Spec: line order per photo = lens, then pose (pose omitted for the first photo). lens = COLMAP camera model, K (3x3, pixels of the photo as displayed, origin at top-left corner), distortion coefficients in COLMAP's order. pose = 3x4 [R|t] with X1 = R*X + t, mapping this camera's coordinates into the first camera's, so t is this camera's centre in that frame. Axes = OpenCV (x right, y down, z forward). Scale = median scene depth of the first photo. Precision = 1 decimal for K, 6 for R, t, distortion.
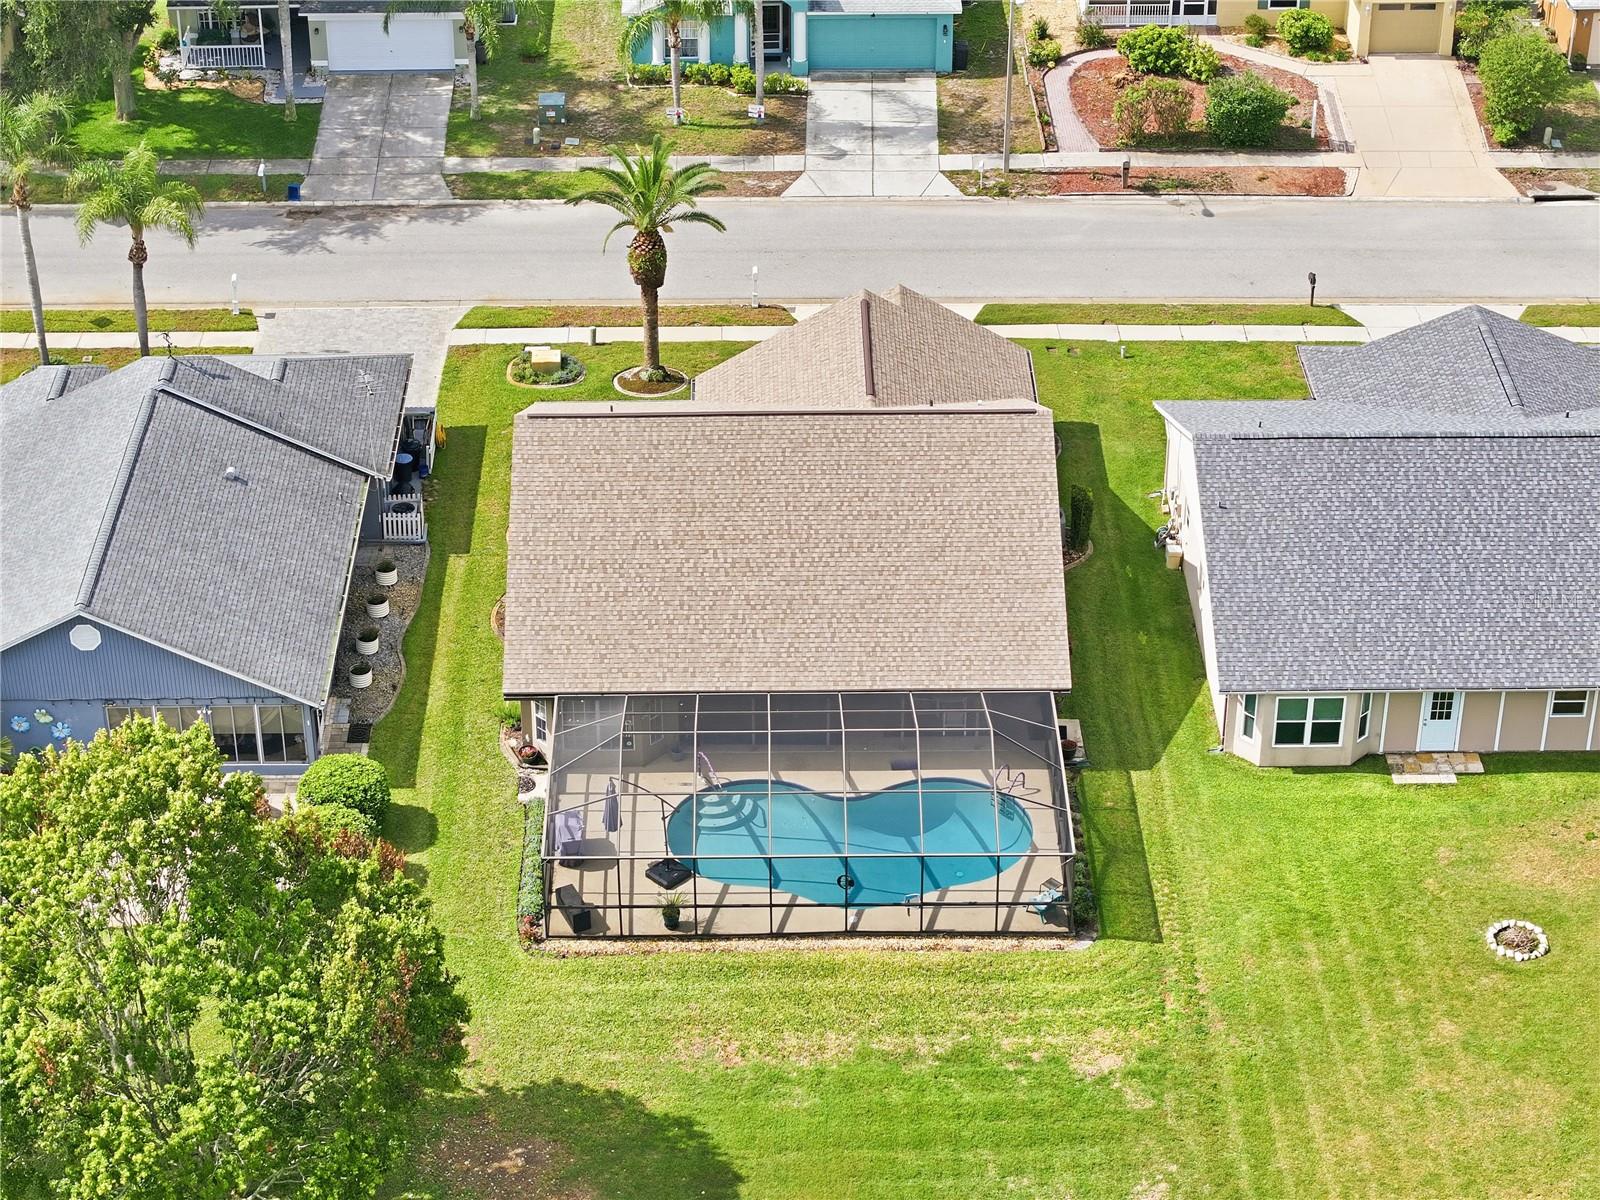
lens RADIAL K [[3227.7, 0, 730.2], [0, 3227.7, 601.5], [0, 0, 1]] dist [-0.107287, 0.000000]
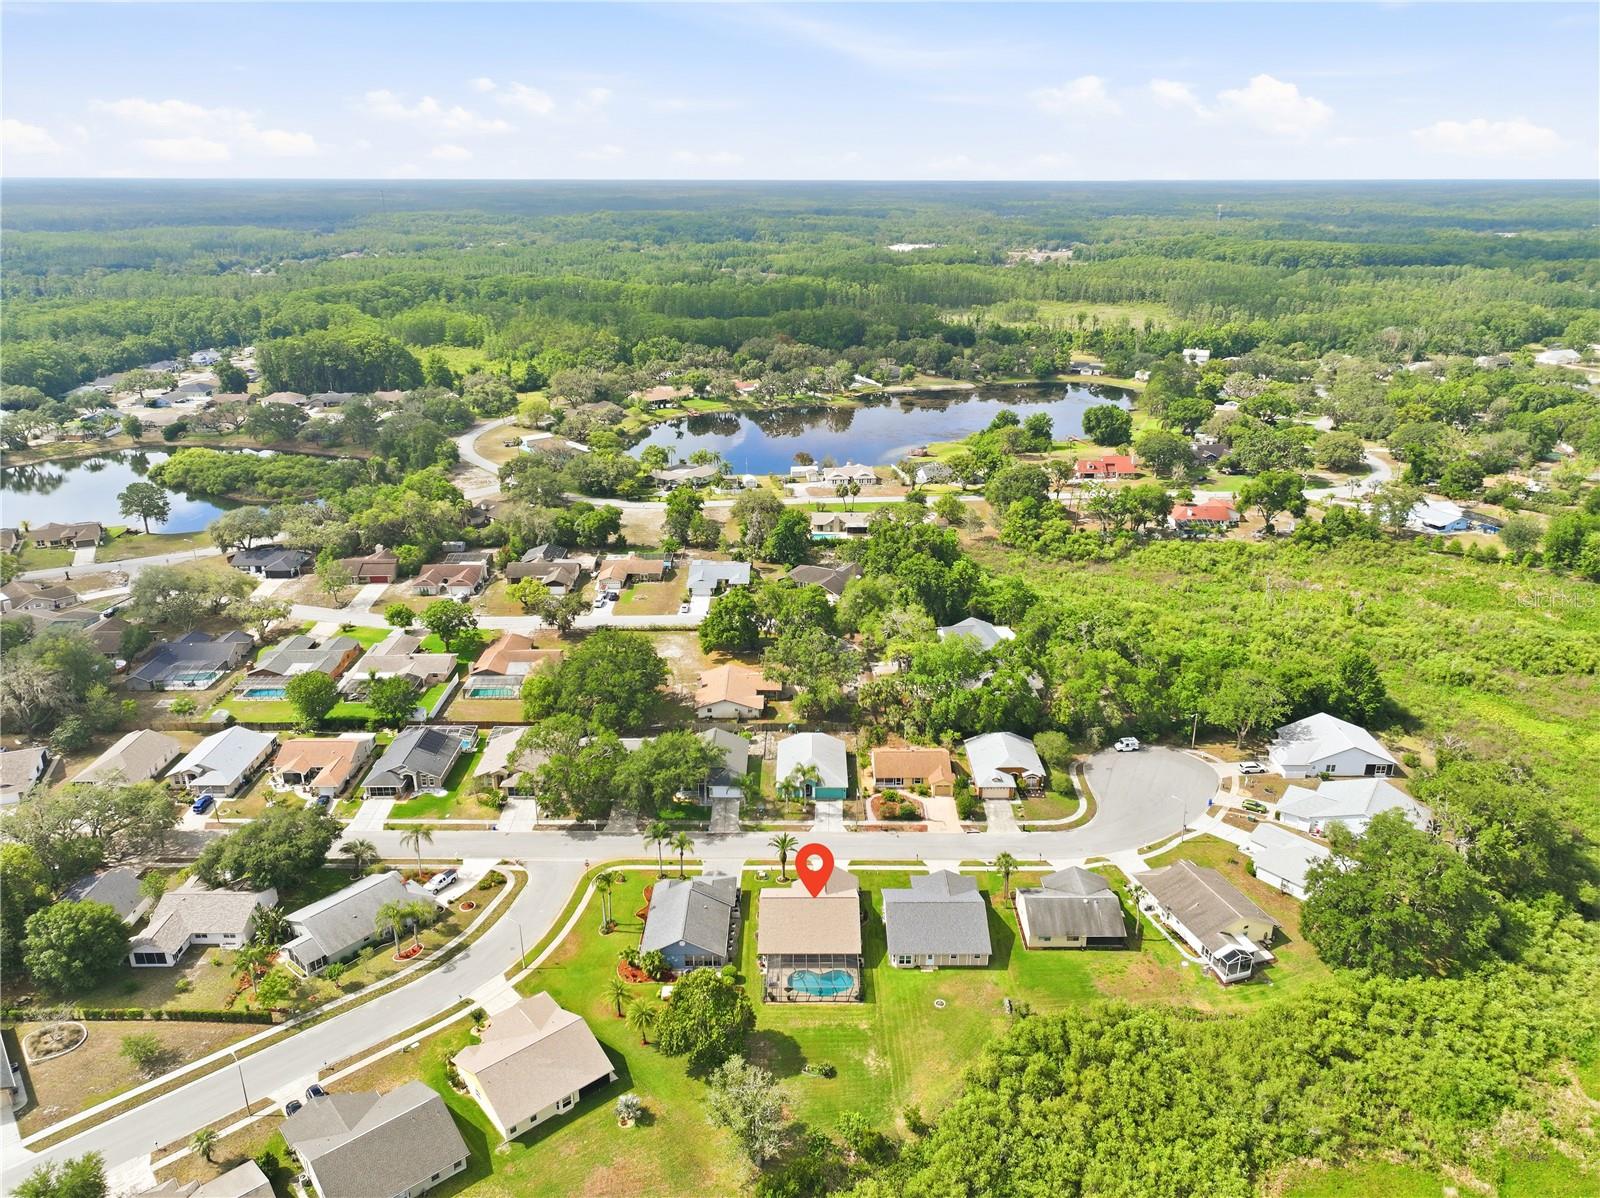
lens RADIAL K [[1148.4, 0, 809.2], [0, 1148.4, 592.5], [0, 0, 1]] dist [0.006807, 0.001217]
pose [[0.999833, 0.011586, 0.014147, -0.016355], [-0.008468, 0.979068, -0.203358, -0.161117], [-0.016207, 0.203204, 0.979002, -0.951648]]
